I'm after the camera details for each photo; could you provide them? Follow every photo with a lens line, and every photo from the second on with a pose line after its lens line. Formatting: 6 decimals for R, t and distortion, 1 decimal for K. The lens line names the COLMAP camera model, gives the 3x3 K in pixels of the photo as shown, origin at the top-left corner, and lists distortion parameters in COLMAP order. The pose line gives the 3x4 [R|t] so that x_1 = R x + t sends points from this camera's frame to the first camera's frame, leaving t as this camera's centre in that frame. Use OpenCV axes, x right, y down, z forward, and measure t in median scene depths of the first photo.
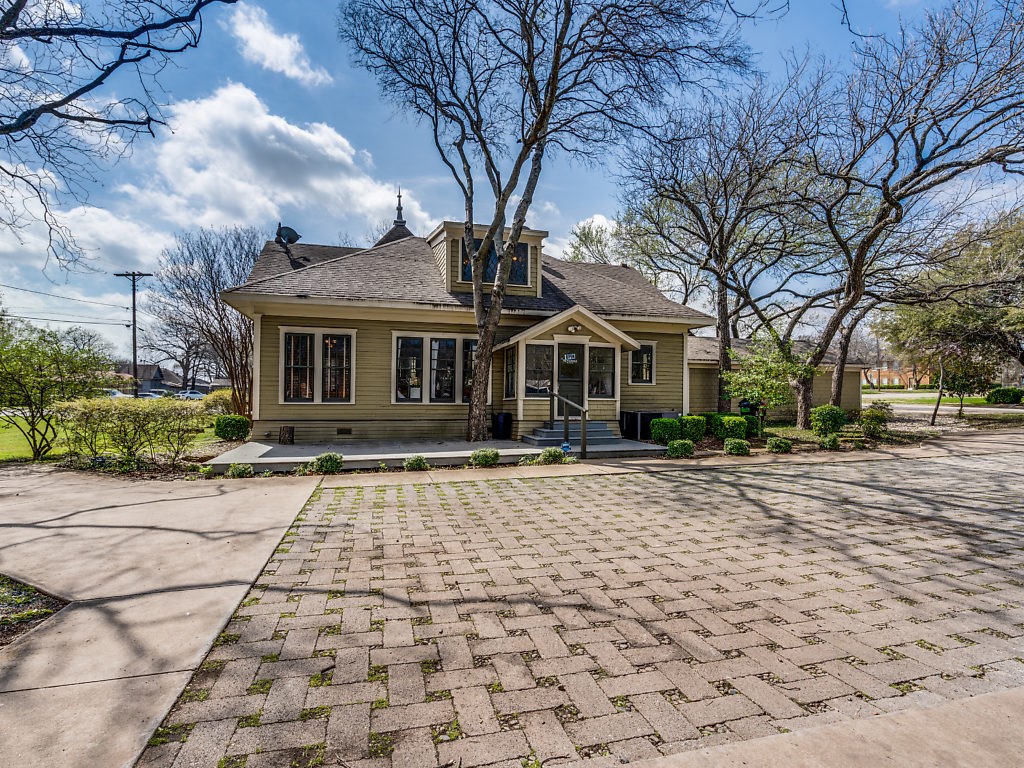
lens RADIAL K [[524.1, 0, 515.2], [0, 524.1, 388.7], [0, 0, 1]] dist [-0.003429, 0.002752]
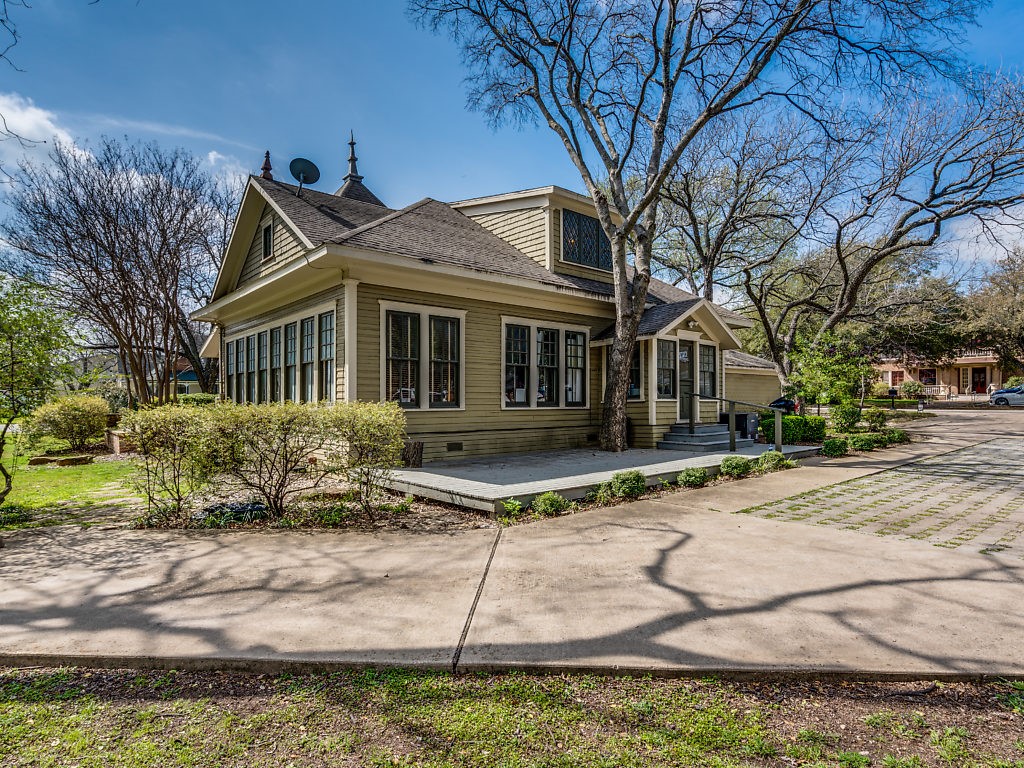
lens RADIAL K [[571.2, 0, 512.9], [0, 571.2, 396.8], [0, 0, 1]] dist [-0.000737, 0.000635]
pose [[0.903569, -0.007902, 0.428371, -0.596705], [0.008226, 0.999966, 0.001094, 0.010135], [-0.428365, 0.002536, 0.903602, 0.226857]]
